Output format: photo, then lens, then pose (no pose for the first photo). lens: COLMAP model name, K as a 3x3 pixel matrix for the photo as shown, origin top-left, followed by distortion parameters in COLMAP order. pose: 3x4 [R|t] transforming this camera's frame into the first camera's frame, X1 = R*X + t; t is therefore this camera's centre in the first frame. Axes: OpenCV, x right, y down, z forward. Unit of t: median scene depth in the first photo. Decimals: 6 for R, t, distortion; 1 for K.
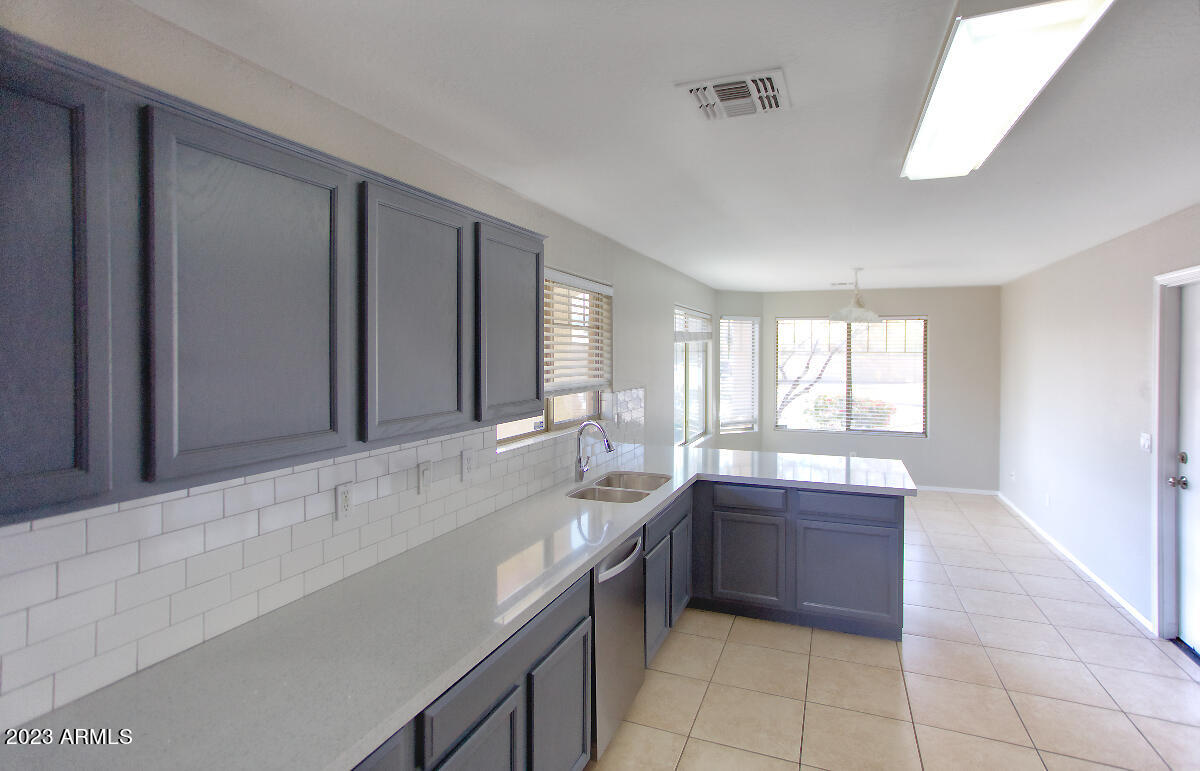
lens RADIAL K [[633.4, 0, 600.0], [0, 633.4, 385.5], [0, 0, 1]] dist [0.001541, -0.000044]
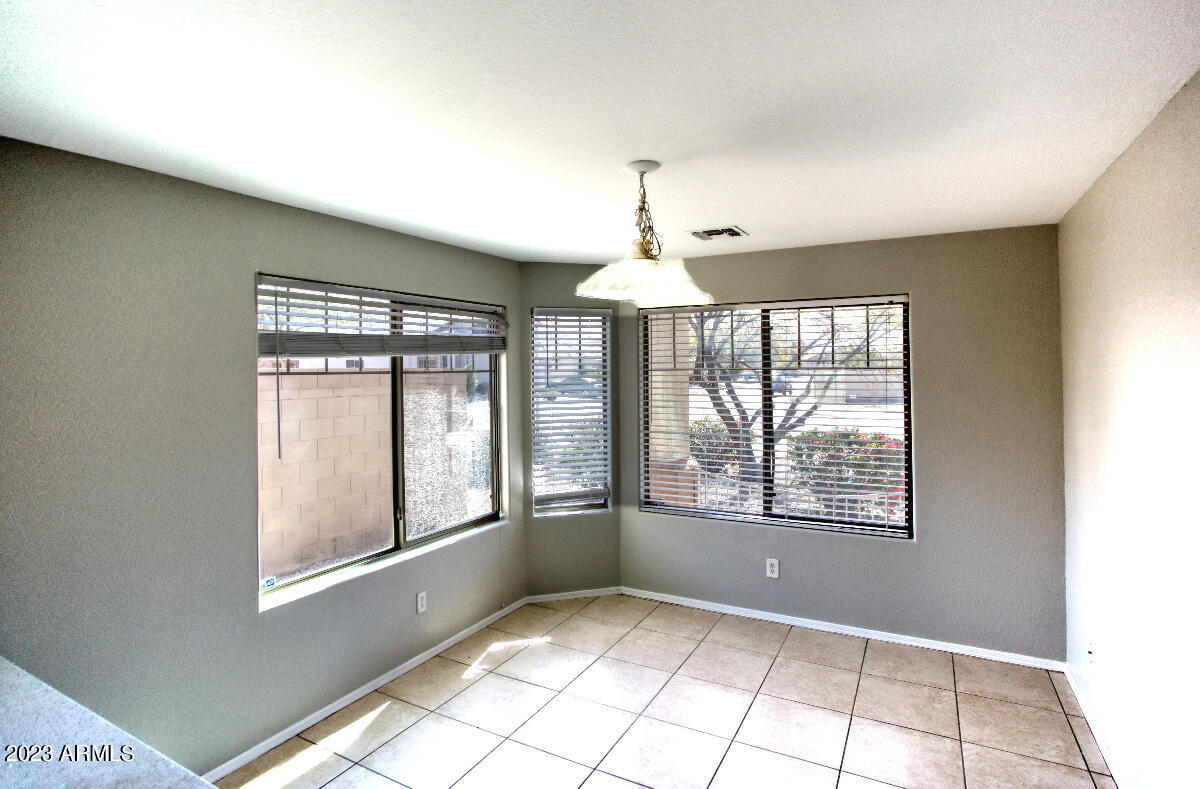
lens RADIAL K [[606.3, 0, 600.0], [0, 606.3, 394.5], [0, 0, 1]] dist [-0.002507, 0.000013]
pose [[0.997056, -0.012818, -0.075600, 0.300261], [0.012332, 0.999900, -0.006890, -0.030455], [0.075680, 0.005938, 0.997114, 0.491438]]
